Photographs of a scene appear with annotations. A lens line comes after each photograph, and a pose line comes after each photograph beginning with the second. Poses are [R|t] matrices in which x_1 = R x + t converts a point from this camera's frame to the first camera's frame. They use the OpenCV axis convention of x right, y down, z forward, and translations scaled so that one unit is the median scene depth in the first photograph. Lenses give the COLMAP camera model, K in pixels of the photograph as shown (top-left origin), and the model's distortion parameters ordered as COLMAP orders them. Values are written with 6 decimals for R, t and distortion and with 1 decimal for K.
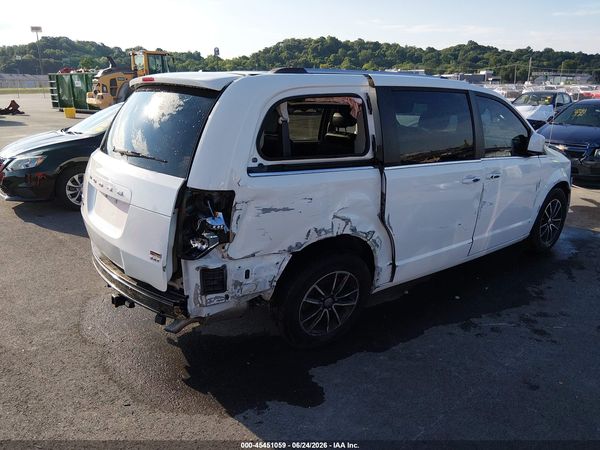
lens RADIAL K [[458.9, 0, 301.8], [0, 458.9, 221.0], [0, 0, 1]] dist [0.105308, -0.187968]
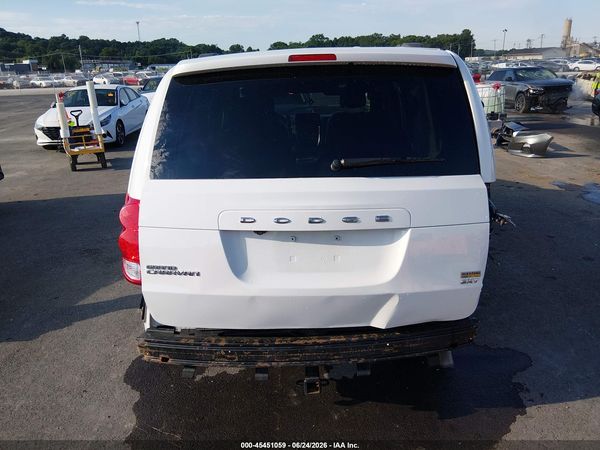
lens RADIAL K [[458.9, 0, 301.8], [0, 458.9, 221.0], [0, 0, 1]] dist [0.105308, -0.187968]
pose [[0.628595, -0.256891, 0.734081, -0.890756], [0.239844, 0.961900, 0.131237, -0.160740], [-0.739826, 0.093571, 0.666259, 0.562661]]
